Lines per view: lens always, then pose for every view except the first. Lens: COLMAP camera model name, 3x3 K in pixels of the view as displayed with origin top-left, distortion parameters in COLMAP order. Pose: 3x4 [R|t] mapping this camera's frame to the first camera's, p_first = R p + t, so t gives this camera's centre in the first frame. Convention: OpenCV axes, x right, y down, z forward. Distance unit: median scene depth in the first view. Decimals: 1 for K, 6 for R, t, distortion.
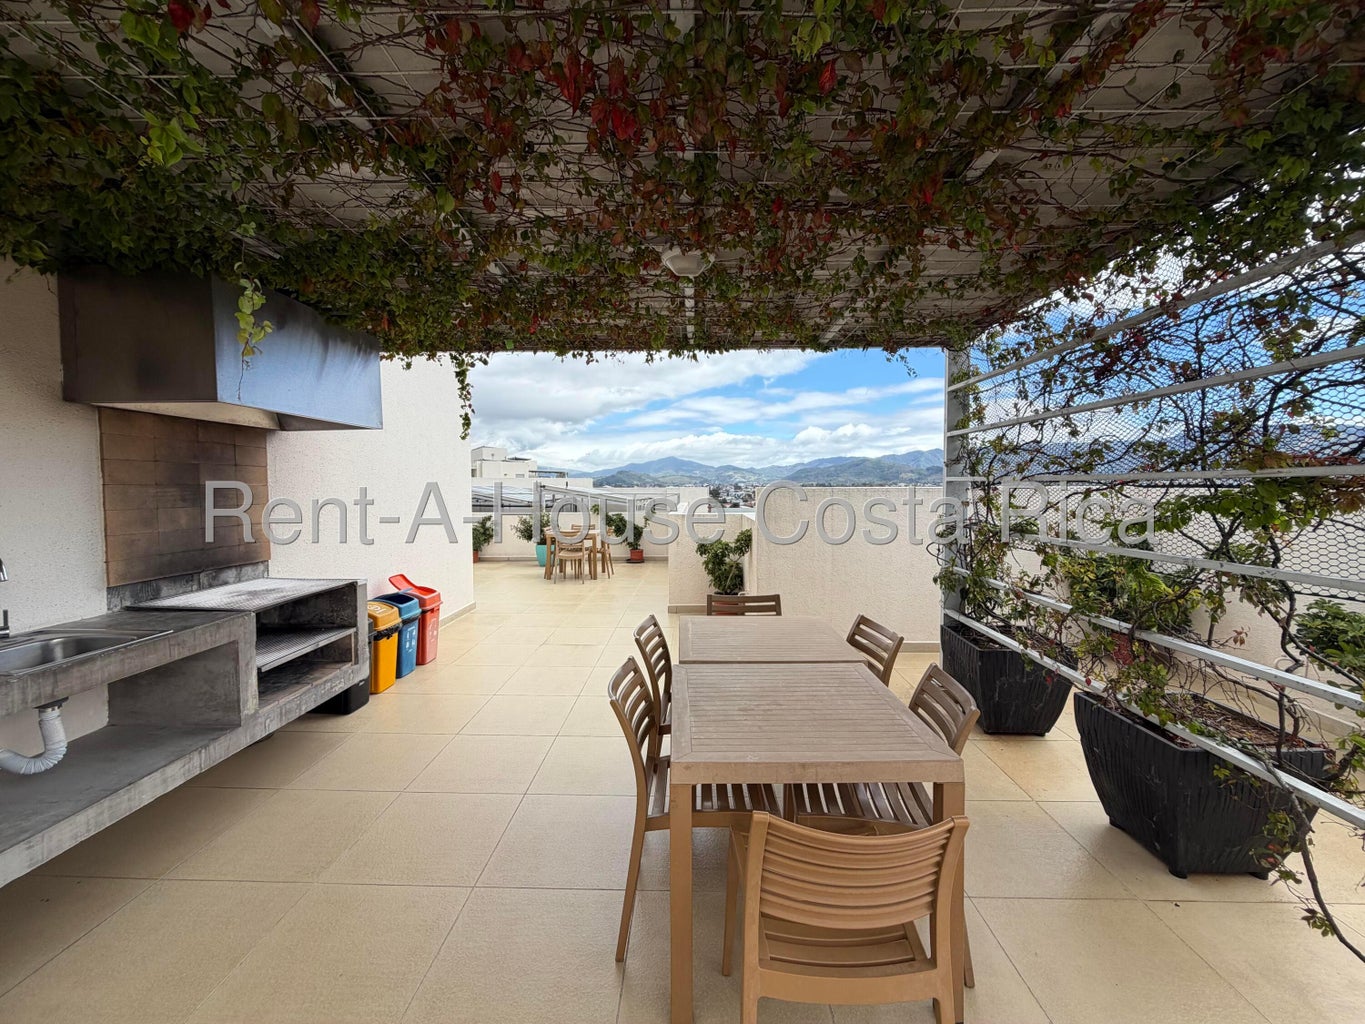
lens RADIAL K [[542.3, 0, 679.9], [0, 542.3, 509.3], [0, 0, 1]] dist [0.000386, 0.000360]
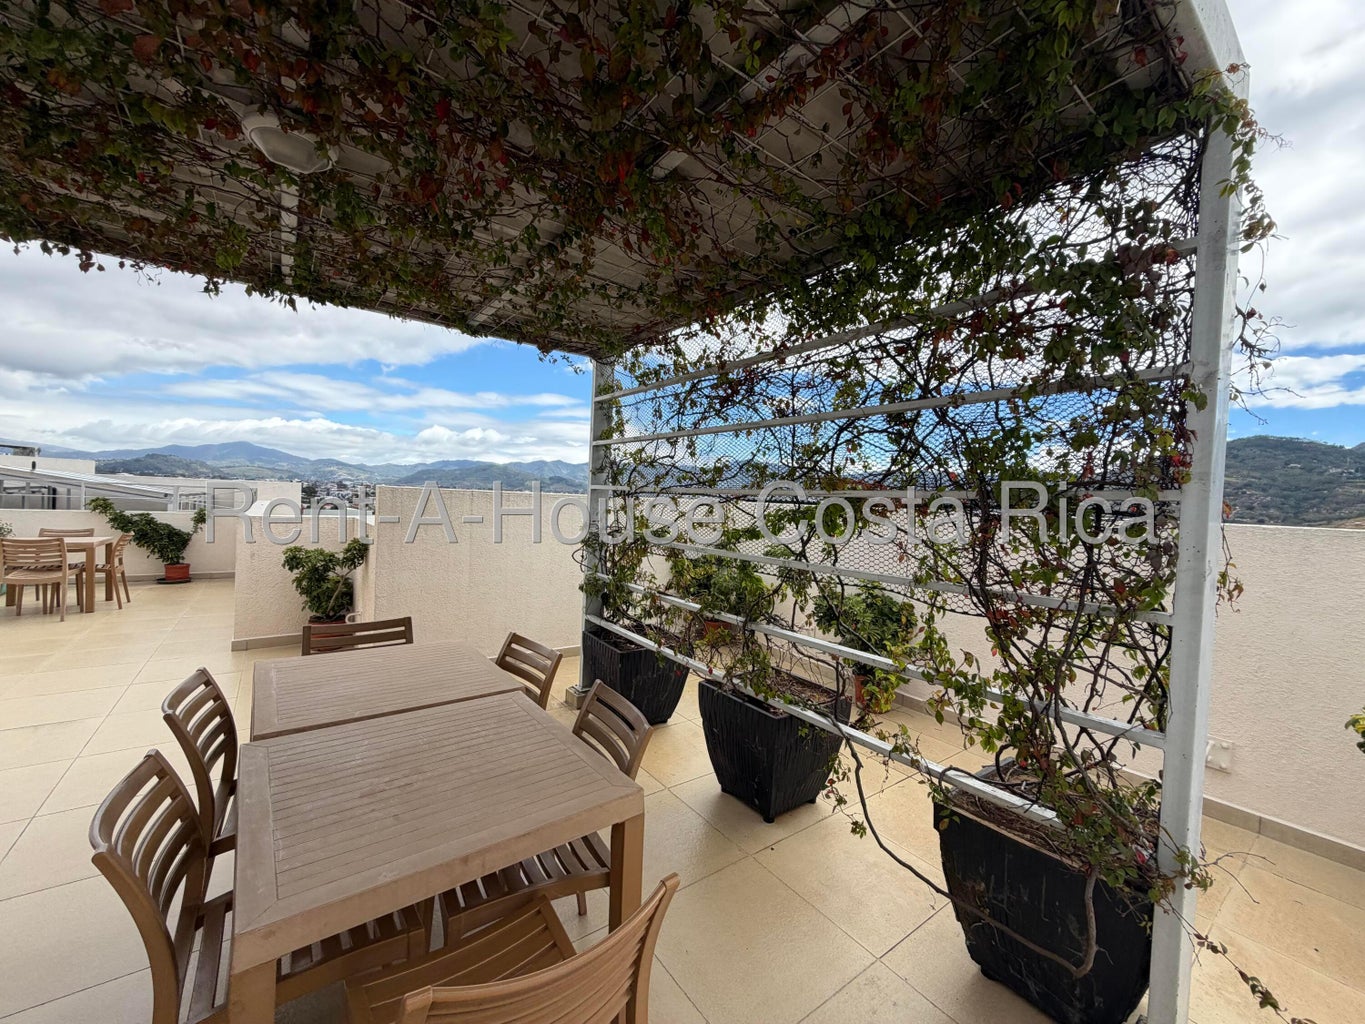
lens RADIAL K [[542.3, 0, 679.9], [0, 542.3, 509.3], [0, 0, 1]] dist [0.000386, 0.000360]
pose [[0.787207, 0.028344, 0.616037, -0.006571], [-0.021976, 0.999598, -0.017909, 0.001328], [-0.616297, 0.000560, 0.787514, 0.136570]]
